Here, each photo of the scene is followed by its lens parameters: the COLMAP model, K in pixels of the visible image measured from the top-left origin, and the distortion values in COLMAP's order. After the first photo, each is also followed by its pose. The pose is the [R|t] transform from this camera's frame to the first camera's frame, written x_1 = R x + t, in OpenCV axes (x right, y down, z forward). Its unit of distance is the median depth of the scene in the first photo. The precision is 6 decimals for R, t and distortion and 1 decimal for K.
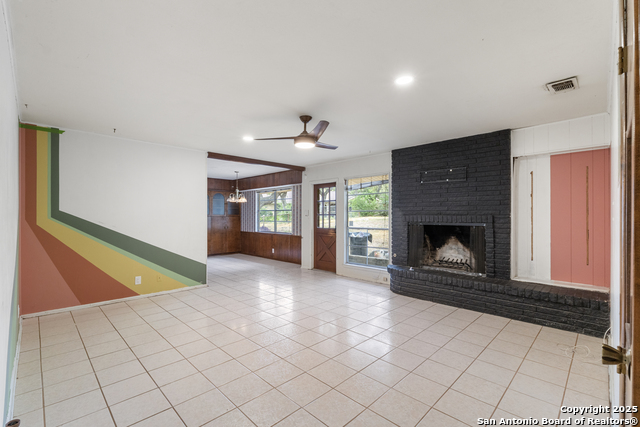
lens RADIAL K [[288.0, 0, 320.0], [0, 288.0, 213.5], [0, 0, 1]] dist [-0.002351, 0.000126]
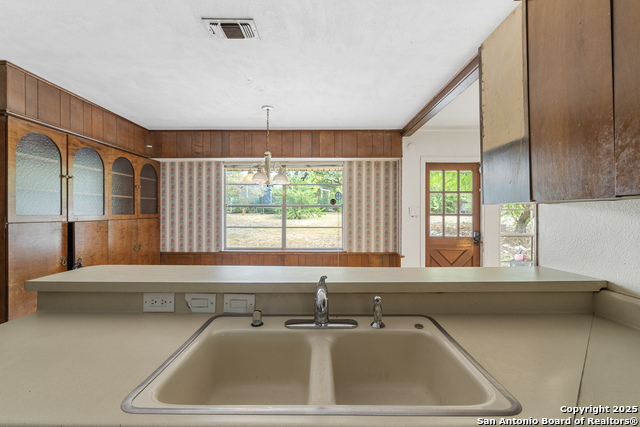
lens RADIAL K [[288.0, 0, 320.0], [0, 288.0, 213.5], [0, 0, 1]] dist [-0.002351, 0.000126]
pose [[0.710430, 0.000309, 0.703768, -0.625735], [-0.005404, 0.999973, 0.005016, 0.000136], [-0.703747, -0.007367, 0.710412, 0.797095]]
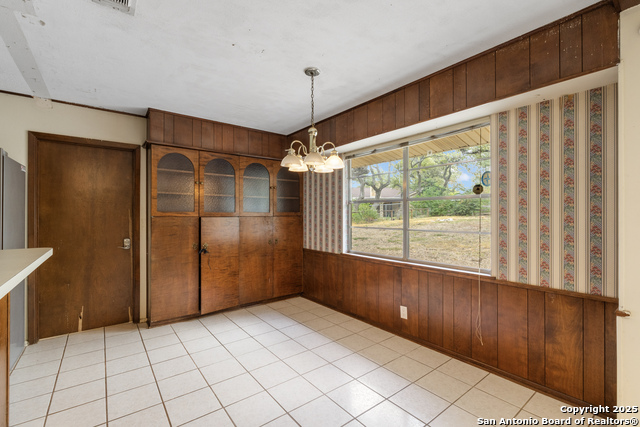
lens RADIAL K [[288.0, 0, 320.0], [0, 288.0, 213.5], [0, 0, 1]] dist [-0.002351, 0.000126]
pose [[0.991937, -0.000329, -0.126735, -0.291091], [0.000370, 1.000000, 0.000301, 0.009229], [0.126734, -0.000345, 0.991937, 0.835766]]
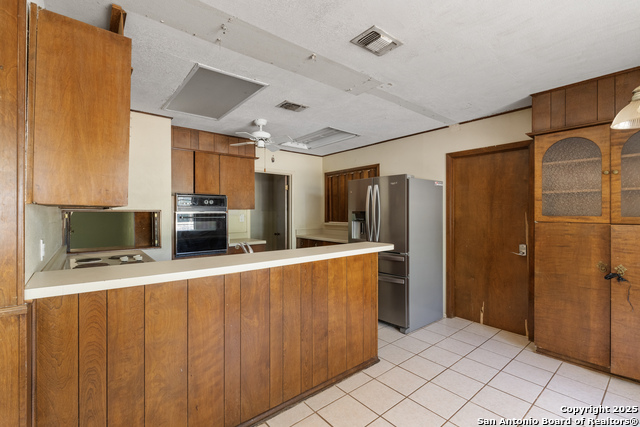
lens RADIAL K [[288.0, 0, 320.0], [0, 288.0, 213.5], [0, 0, 1]] dist [-0.002351, 0.000126]
pose [[-0.101063, 0.004753, -0.994869, -0.191140], [0.007467, 0.999964, 0.004018, -0.001595], [0.994852, -0.007023, -0.101094, 1.024891]]
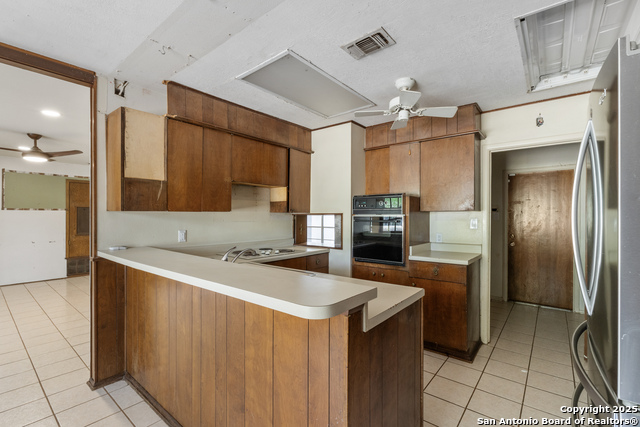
lens RADIAL K [[288.0, 0, 320.0], [0, 288.0, 213.5], [0, 0, 1]] dist [-0.002351, 0.000126]
pose [[-0.995904, -0.000737, -0.090414, -0.583228], [0.001005, 0.999815, -0.019224, 0.003891], [0.090411, -0.019236, -0.995719, 1.220426]]
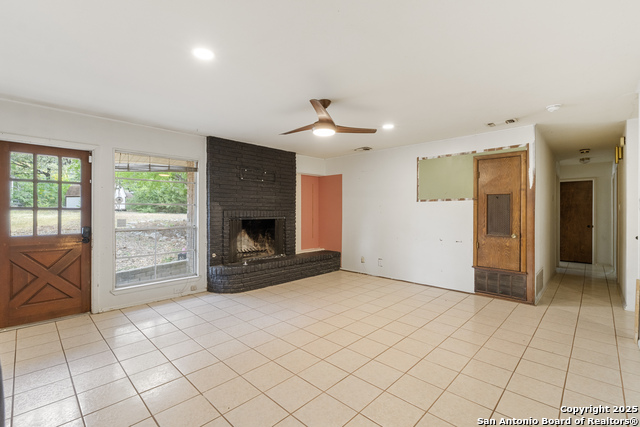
lens RADIAL K [[288.0, 0, 320.0], [0, 288.0, 213.5], [0, 0, 1]] dist [-0.002351, 0.000126]
pose [[-0.013799, -0.007478, 0.999877, -0.509923], [-0.009004, 0.999932, 0.007354, 0.004784], [-0.999864, -0.008901, -0.013866, 0.552364]]
